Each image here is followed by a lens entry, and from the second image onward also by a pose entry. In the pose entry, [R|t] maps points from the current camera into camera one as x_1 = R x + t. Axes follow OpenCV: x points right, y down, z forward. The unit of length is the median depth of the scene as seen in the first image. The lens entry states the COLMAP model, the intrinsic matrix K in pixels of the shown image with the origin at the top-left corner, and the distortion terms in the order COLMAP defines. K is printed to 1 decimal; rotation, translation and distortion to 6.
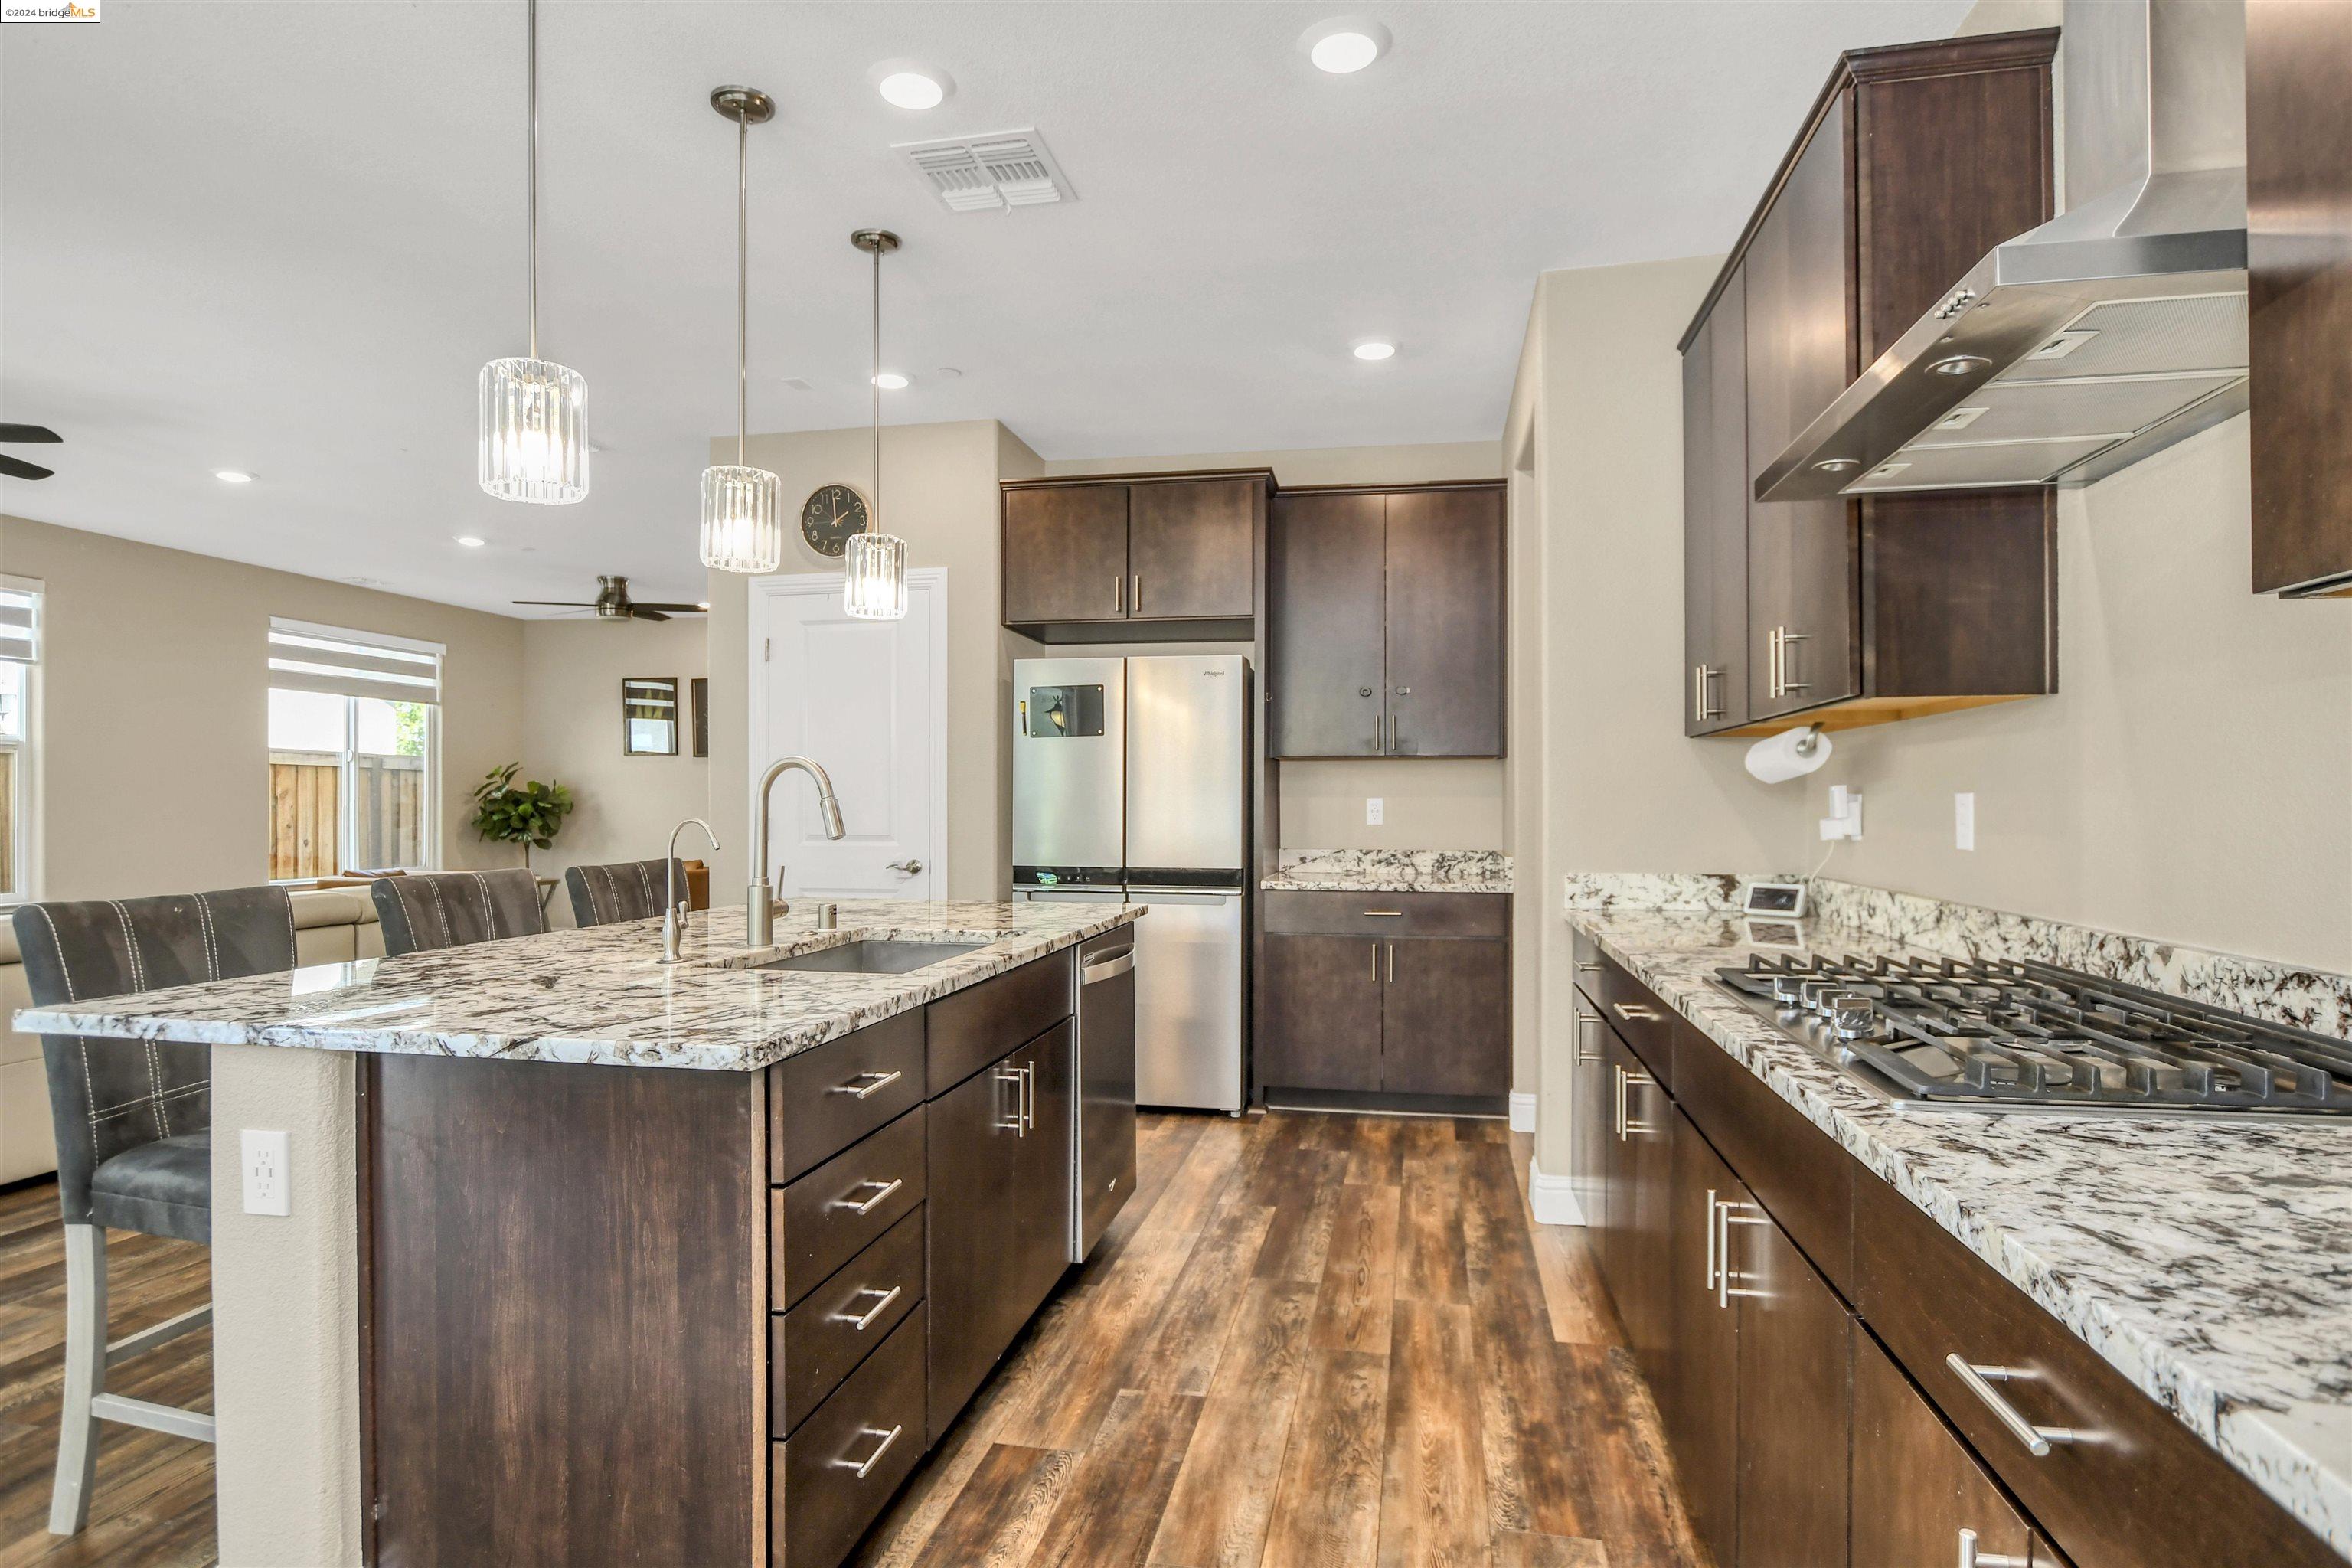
lens RADIAL K [[1226.3, 0, 1176.0], [0, 1226.3, 784.0], [0, 0, 1]] dist [0.000439, 0.000281]
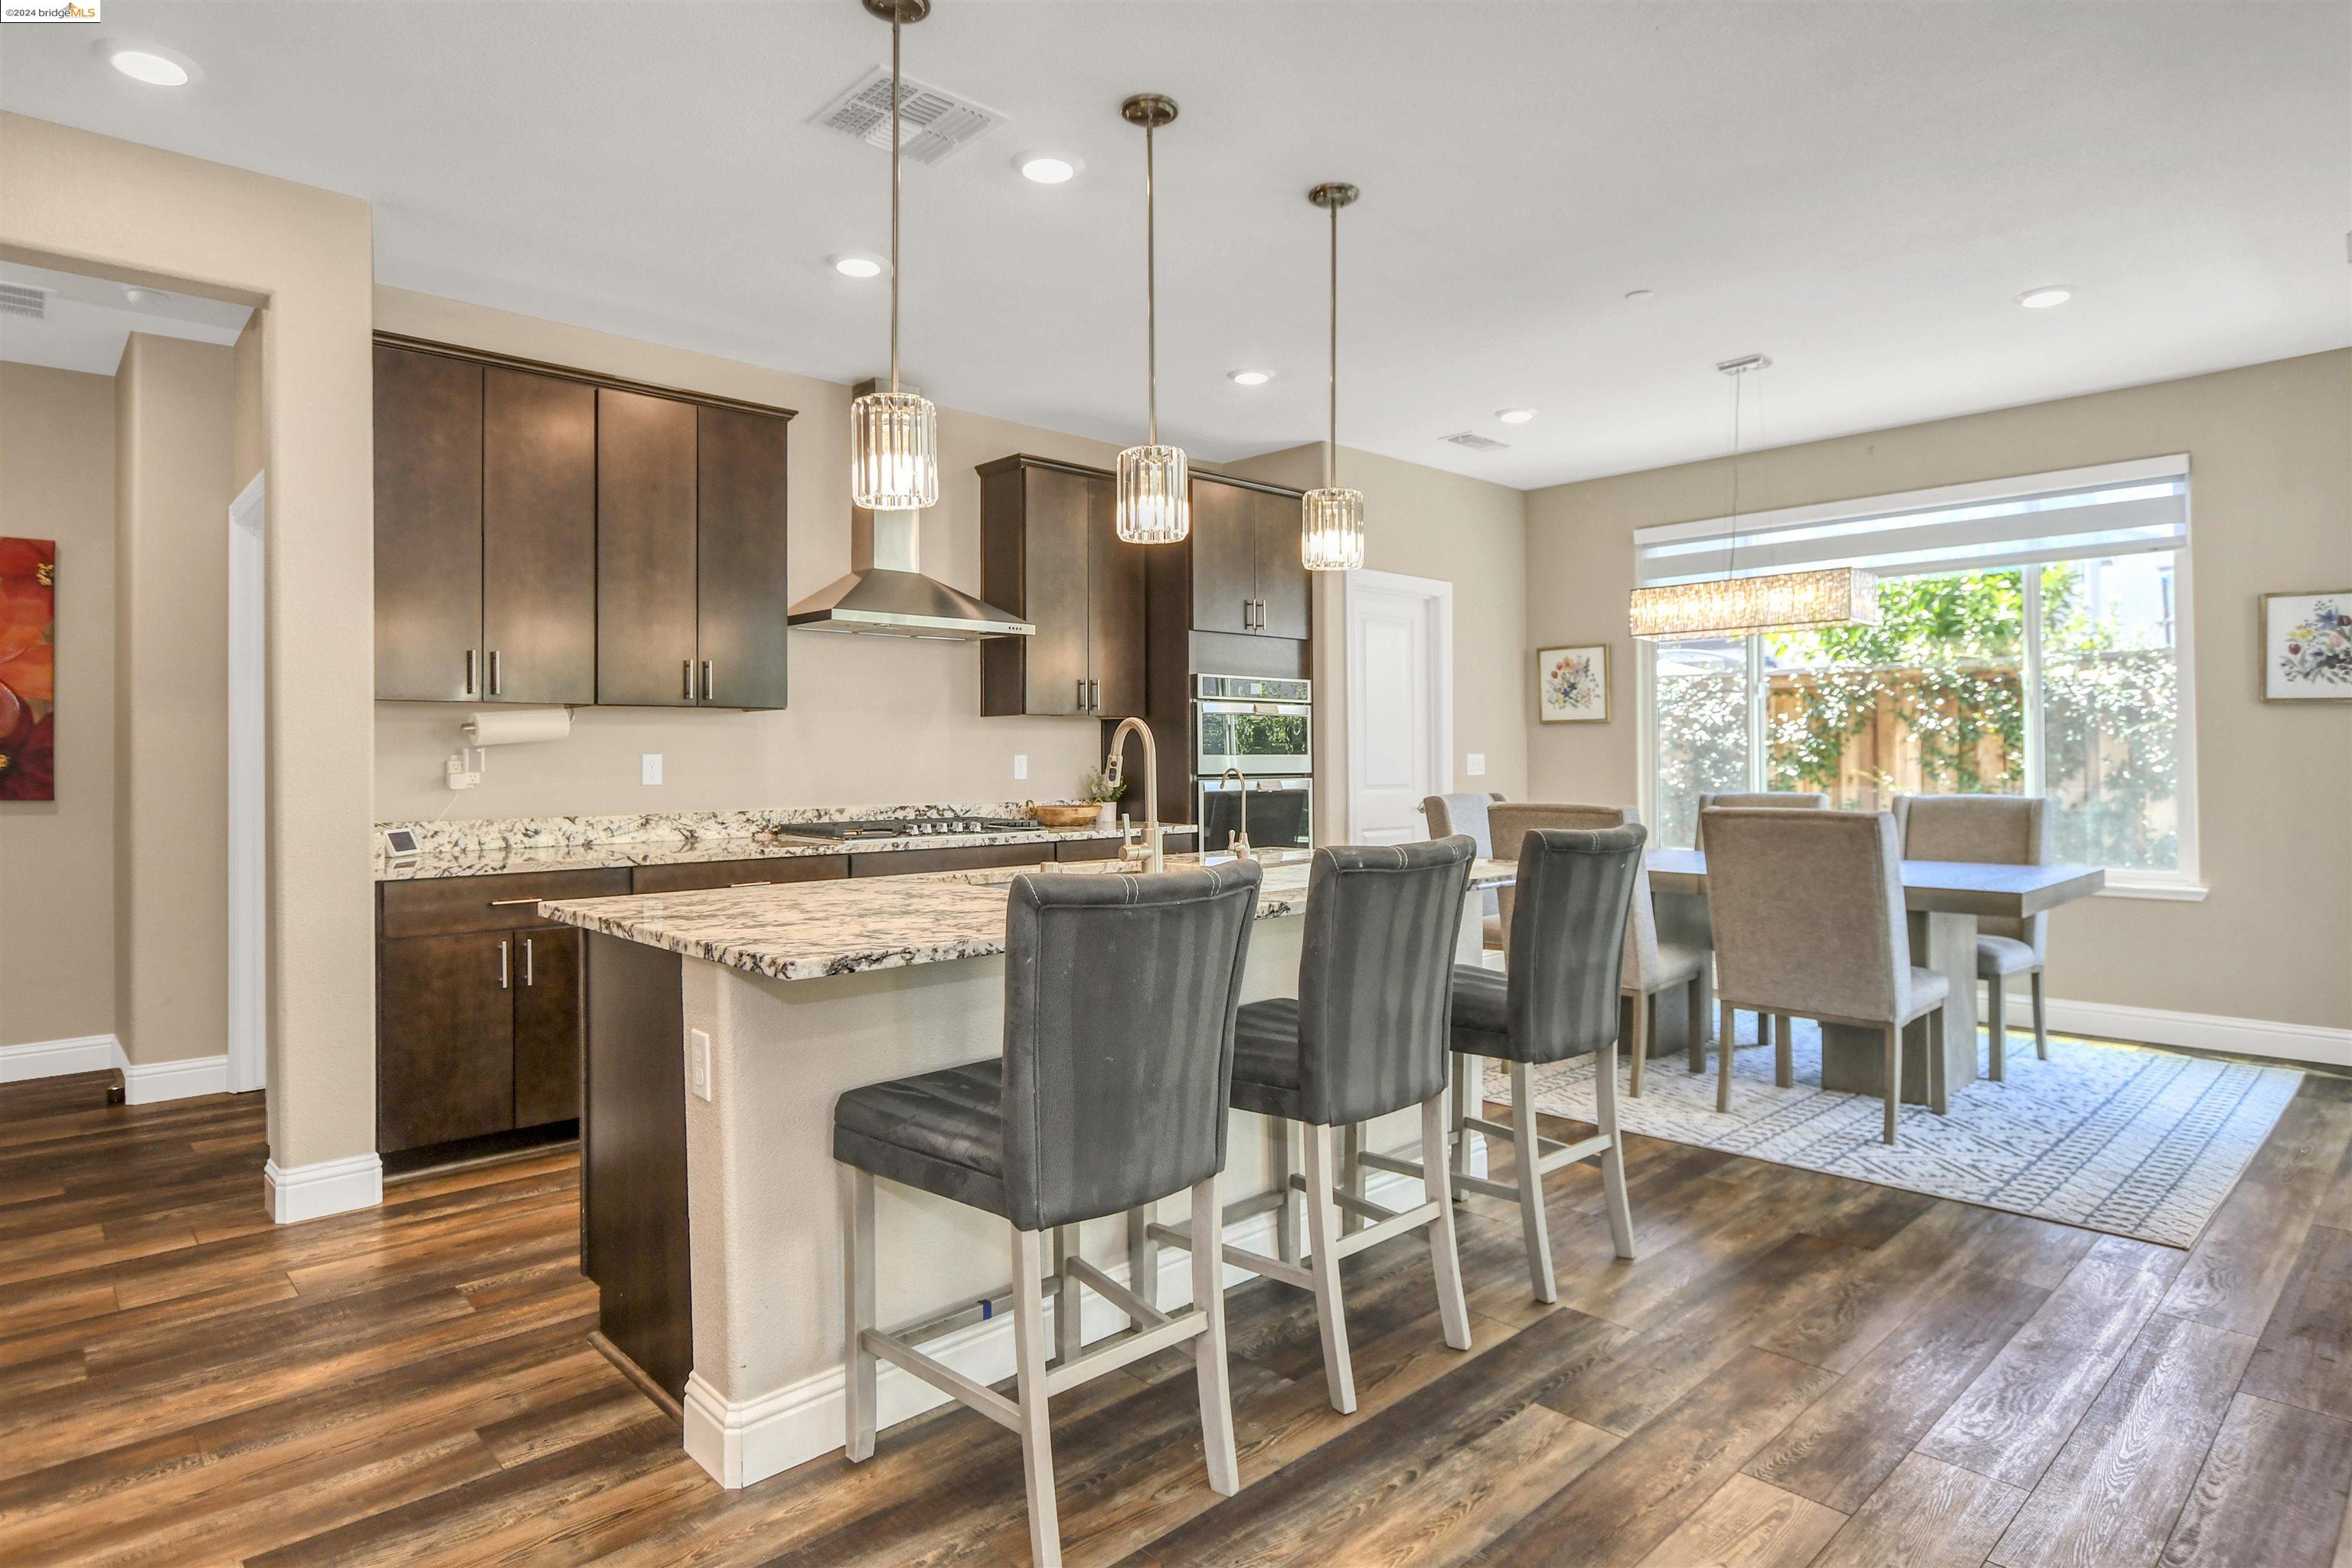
lens RADIAL K [[1301.7, 0, 1176.0], [0, 1301.7, 784.0], [0, 0, 1]] dist [-0.000846, 0.000389]
pose [[-0.815530, -0.007430, 0.578667, -1.368387], [-0.004262, 0.999968, 0.006833, 0.039394], [-0.578699, 0.003106, -0.815535, 2.530510]]
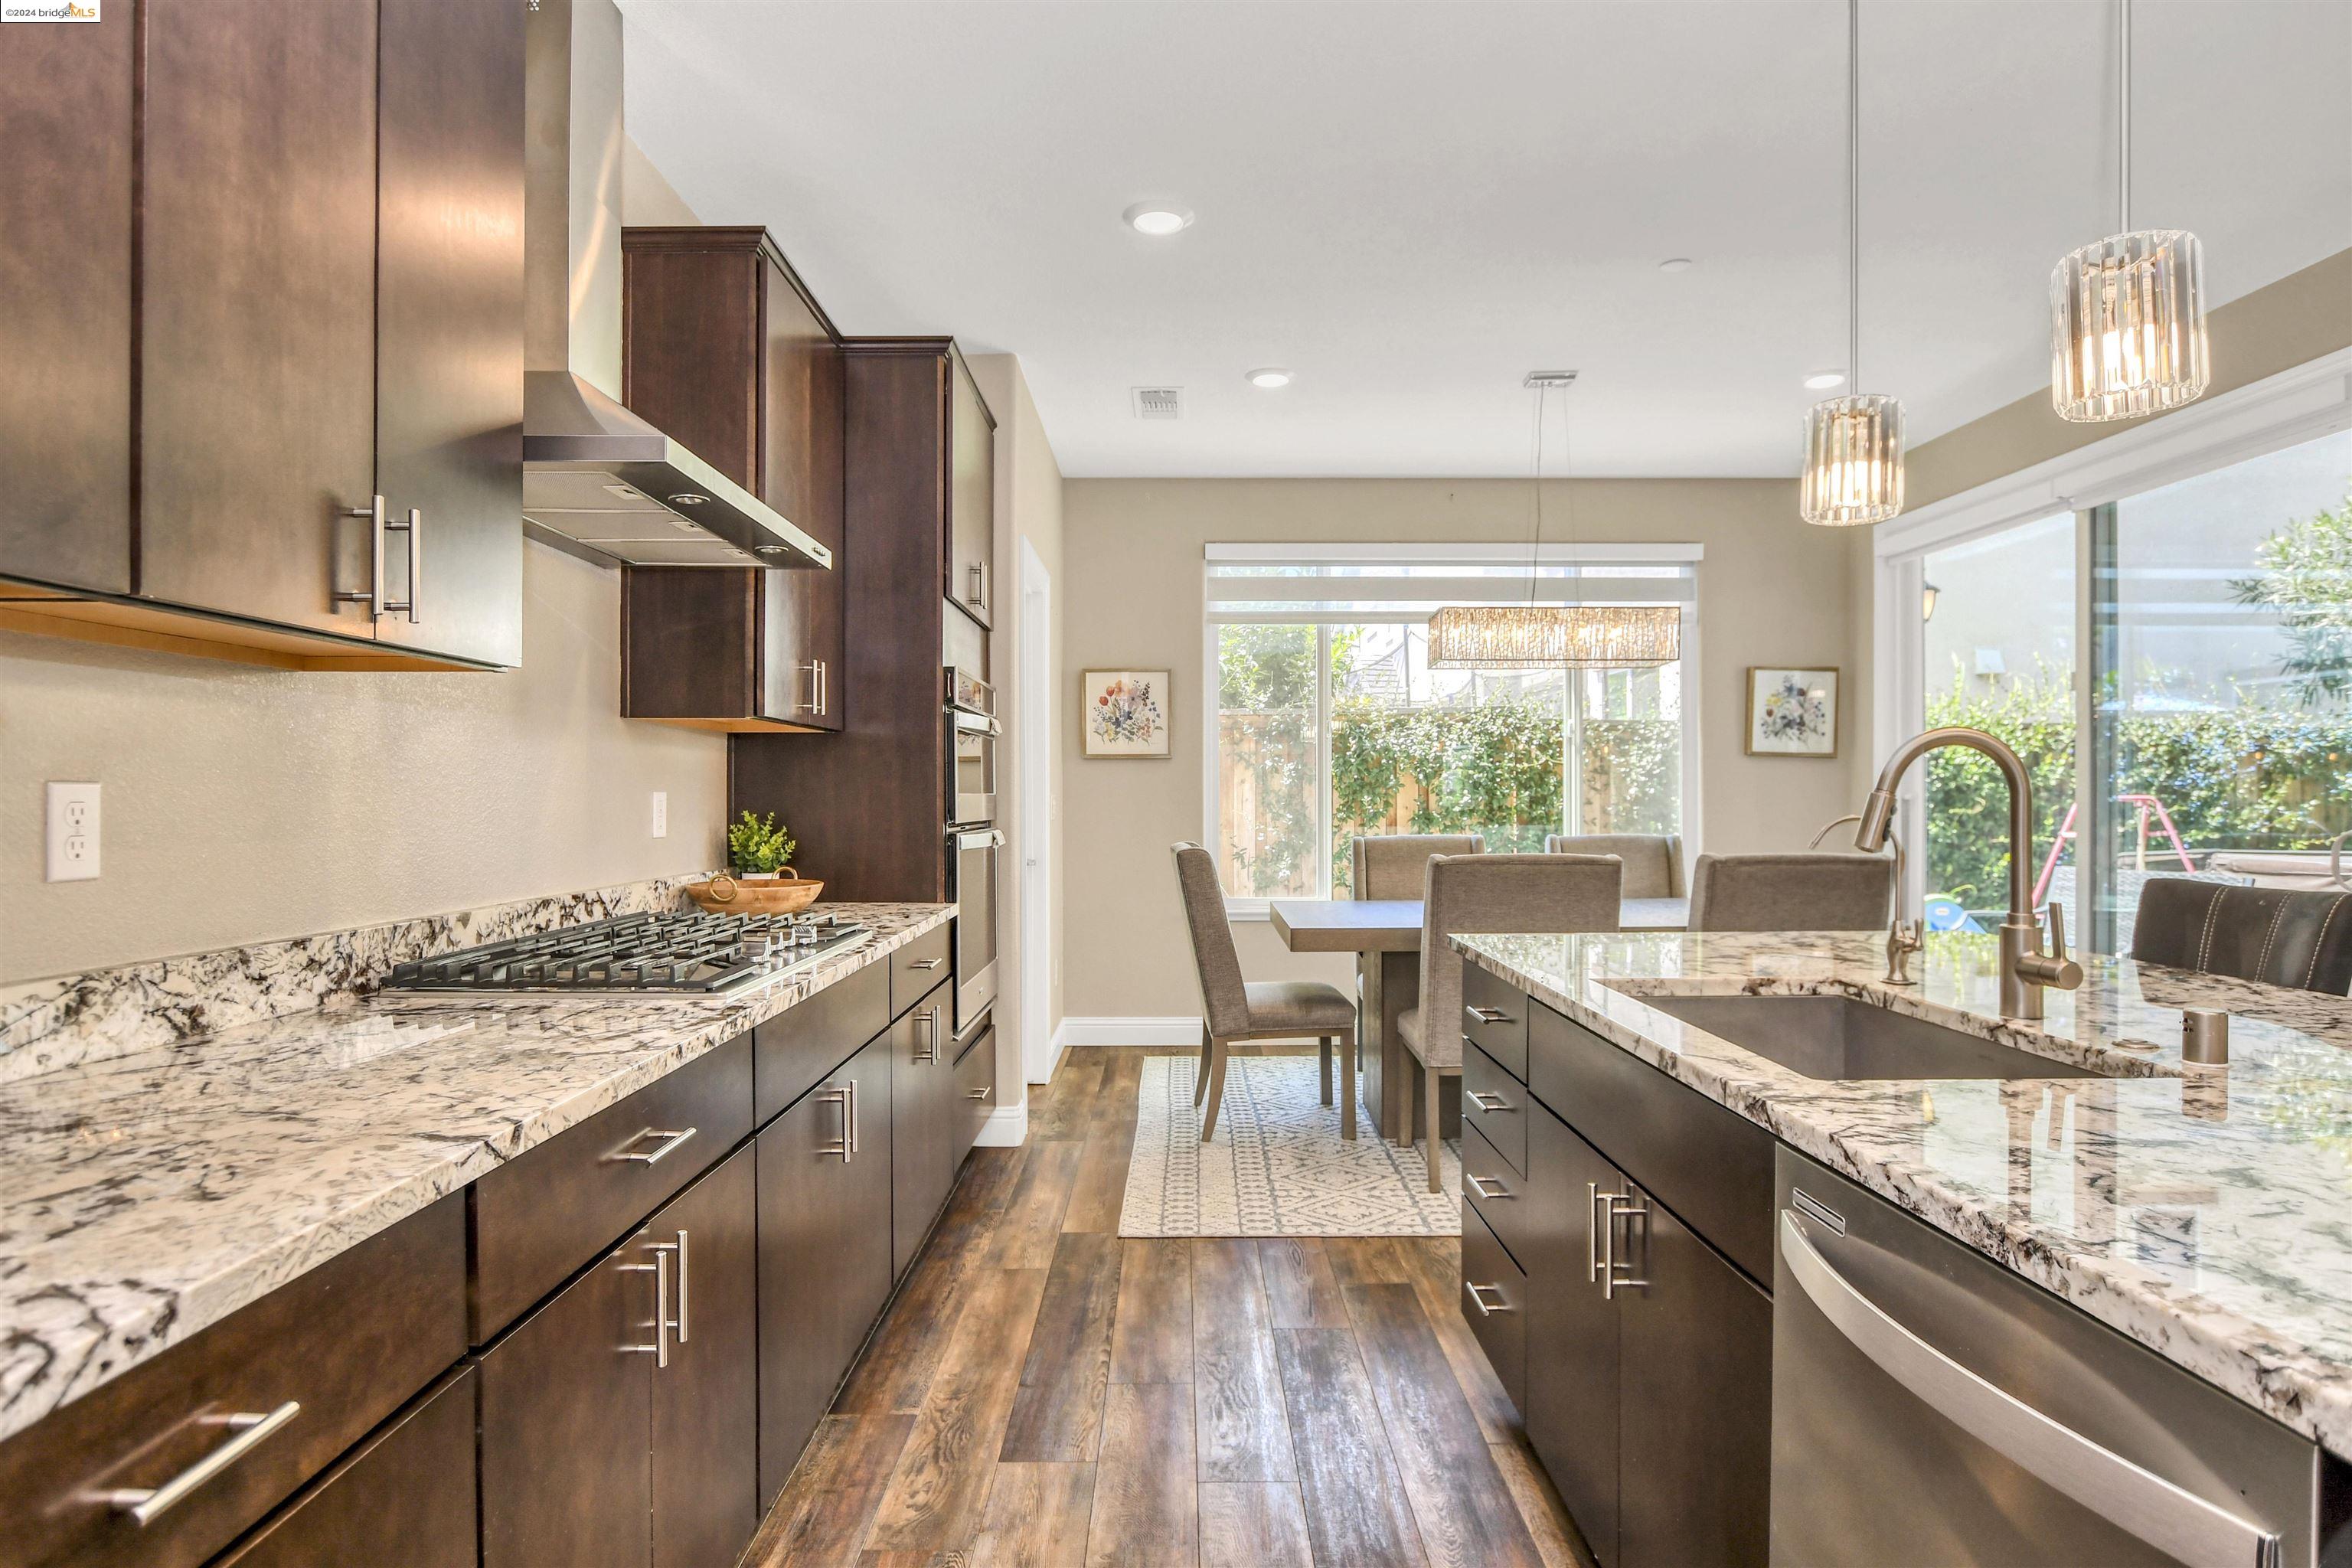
lens RADIAL K [[1301.7, 0, 1176.0], [0, 1301.7, 784.0], [0, 0, 1]] dist [-0.000846, 0.000389]
pose [[-0.978695, -0.000262, -0.205319, 0.298564], [0.005060, 0.999665, -0.025394, 0.030500], [0.205257, -0.025892, -0.978366, 2.006203]]
